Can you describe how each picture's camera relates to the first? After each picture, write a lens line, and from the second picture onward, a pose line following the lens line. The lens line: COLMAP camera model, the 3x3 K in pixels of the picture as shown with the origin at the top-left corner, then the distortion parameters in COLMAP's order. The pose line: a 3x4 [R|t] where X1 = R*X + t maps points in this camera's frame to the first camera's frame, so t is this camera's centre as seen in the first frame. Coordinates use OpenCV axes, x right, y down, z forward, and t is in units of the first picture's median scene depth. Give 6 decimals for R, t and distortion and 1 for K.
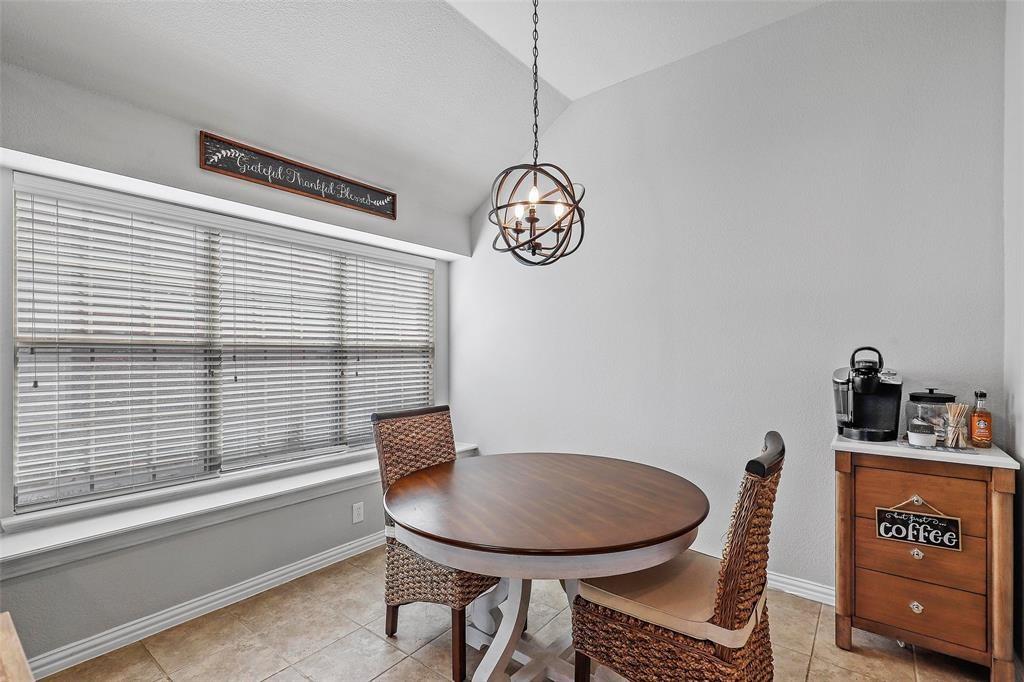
lens RADIAL K [[466.2, 0, 513.2], [0, 466.2, 346.5], [0, 0, 1]] dist [-0.002953, 0.001495]
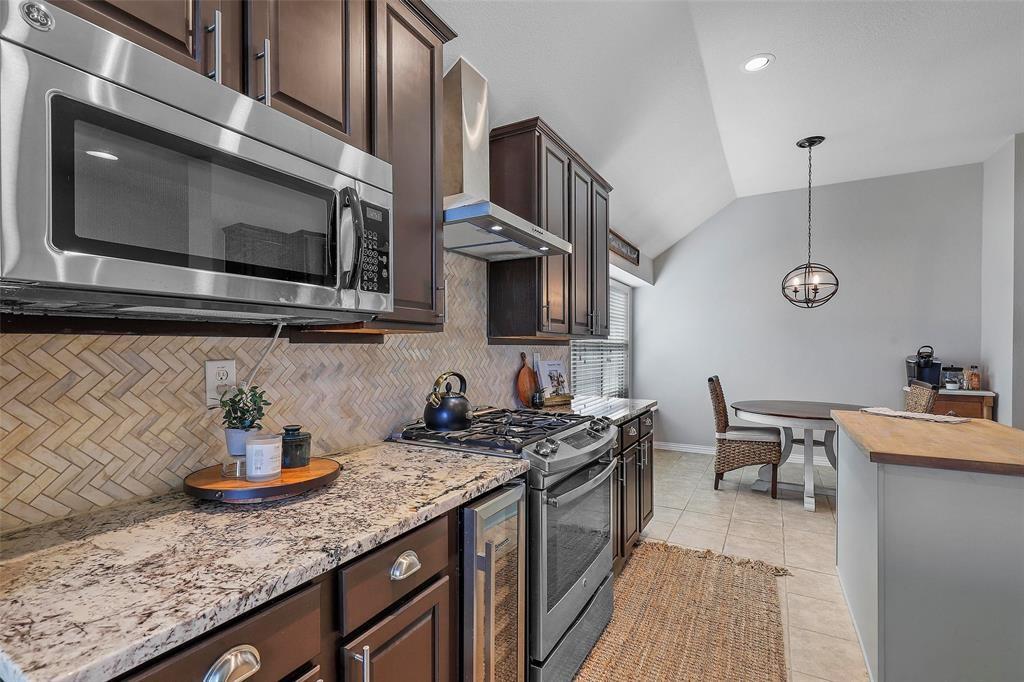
lens RADIAL K [[466.2, 0, 510.6], [0, 466.2, 347.0], [0, 0, 1]] dist [-0.002953, 0.001495]
pose [[0.989846, 0.005372, 0.142040, -1.542425], [-0.006894, 0.999924, 0.010229, -0.002386], [-0.141974, -0.011104, 0.989808, -0.919147]]
